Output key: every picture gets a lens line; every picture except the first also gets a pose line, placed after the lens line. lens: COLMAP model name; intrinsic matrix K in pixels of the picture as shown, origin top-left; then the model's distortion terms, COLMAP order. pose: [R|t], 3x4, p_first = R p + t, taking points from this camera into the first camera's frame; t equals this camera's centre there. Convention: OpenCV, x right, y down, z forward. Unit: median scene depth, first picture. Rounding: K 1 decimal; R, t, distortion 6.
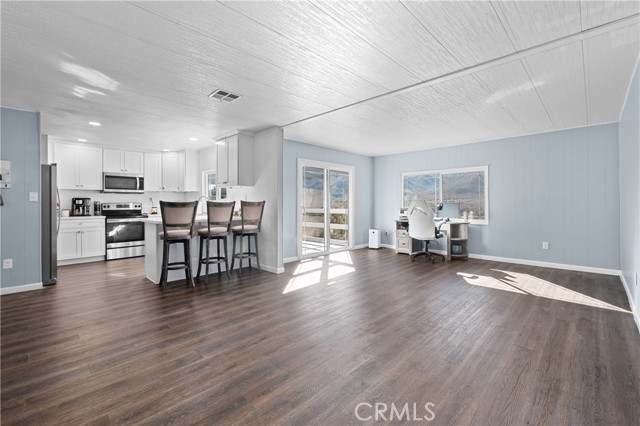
lens RADIAL K [[279.4, 0, 321.5], [0, 279.4, 204.8], [0, 0, 1]] dist [0.004464, -0.000448]
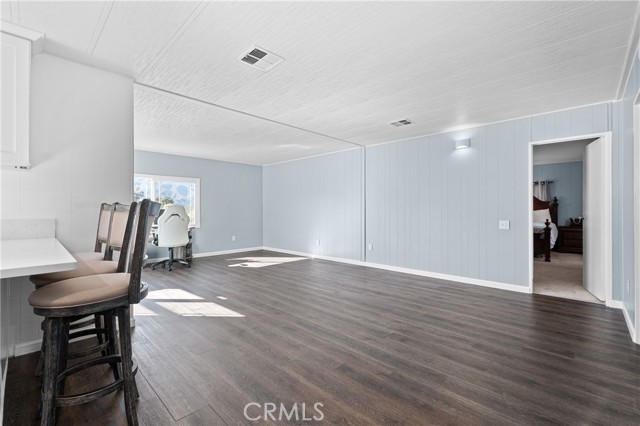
lens RADIAL K [[279.4, 0, 317.0], [0, 279.4, 210.2], [0, 0, 1]] dist [0.004464, -0.000448]
pose [[-0.000537, 0.008853, 0.999961, -0.744700], [-0.003390, 0.999955, -0.008855, 0.004805], [-0.999994, -0.003395, -0.000507, 0.597130]]
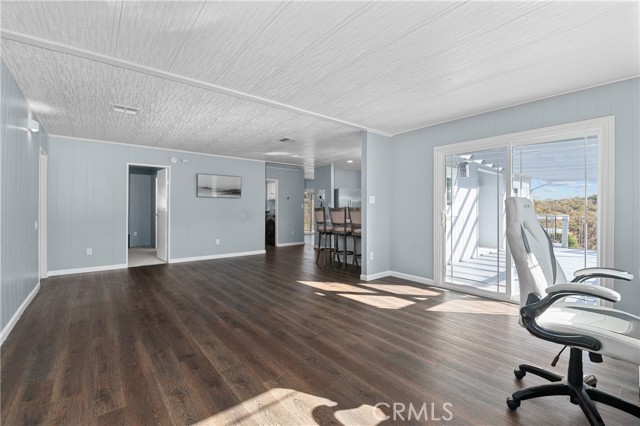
lens RADIAL K [[279.4, 0, 318.6], [0, 279.4, 210.5], [0, 0, 1]] dist [0.004464, -0.000448]
pose [[-0.127208, 0.013859, -0.991779, 0.827271], [-0.003008, 0.999892, 0.014358, -0.012697], [0.991872, 0.004810, -0.127152, 0.954739]]
